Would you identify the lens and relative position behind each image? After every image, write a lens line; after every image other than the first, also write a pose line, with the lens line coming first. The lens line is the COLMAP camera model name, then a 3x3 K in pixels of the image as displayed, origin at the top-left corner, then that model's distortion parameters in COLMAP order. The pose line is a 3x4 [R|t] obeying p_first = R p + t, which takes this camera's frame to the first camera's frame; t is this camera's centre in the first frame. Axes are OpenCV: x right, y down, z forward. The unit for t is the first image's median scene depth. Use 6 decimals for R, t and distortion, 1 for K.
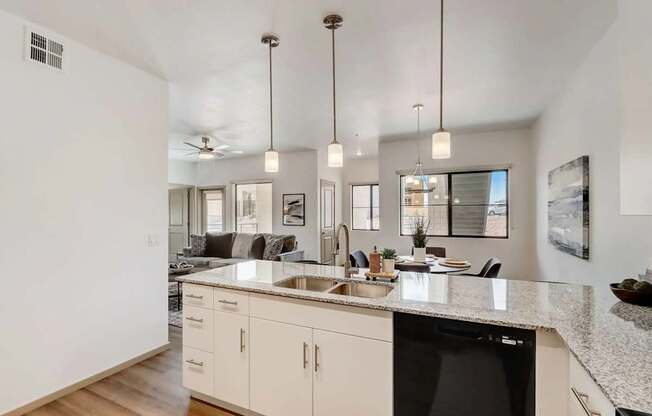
lens RADIAL K [[302.7, 0, 324.9], [0, 302.7, 212.4], [0, 0, 1]] dist [-0.012126, -0.000392]
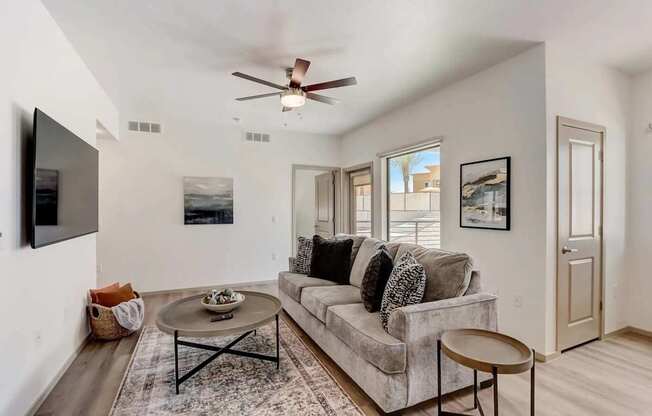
lens RADIAL K [[302.7, 0, 320.8], [0, 302.7, 209.1], [0, 0, 1]] dist [-0.012126, -0.000392]
pose [[0.755327, 0.001370, -0.655347, 0.010343], [0.000762, 0.999995, 0.002970, 0.011499], [0.655348, -0.002743, 0.755322, 0.490609]]
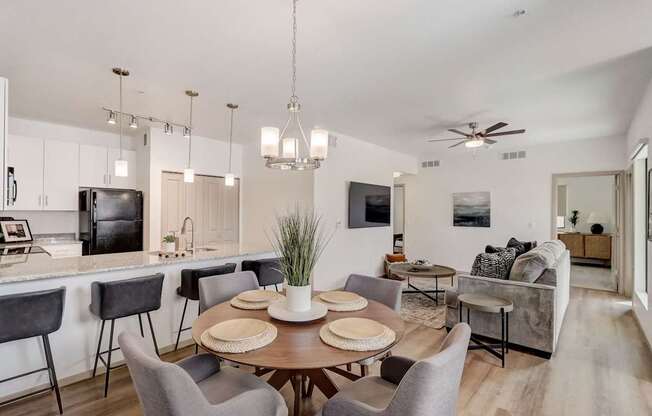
lens RADIAL K [[302.7, 0, 328.0], [0, 302.7, 206.1], [0, 0, 1]] dist [-0.012126, -0.000392]
pose [[-0.258636, -0.017910, -0.965809, 0.435796], [-0.002674, 0.999838, -0.017825, 0.000612], [0.965971, -0.002027, -0.258642, 0.676037]]
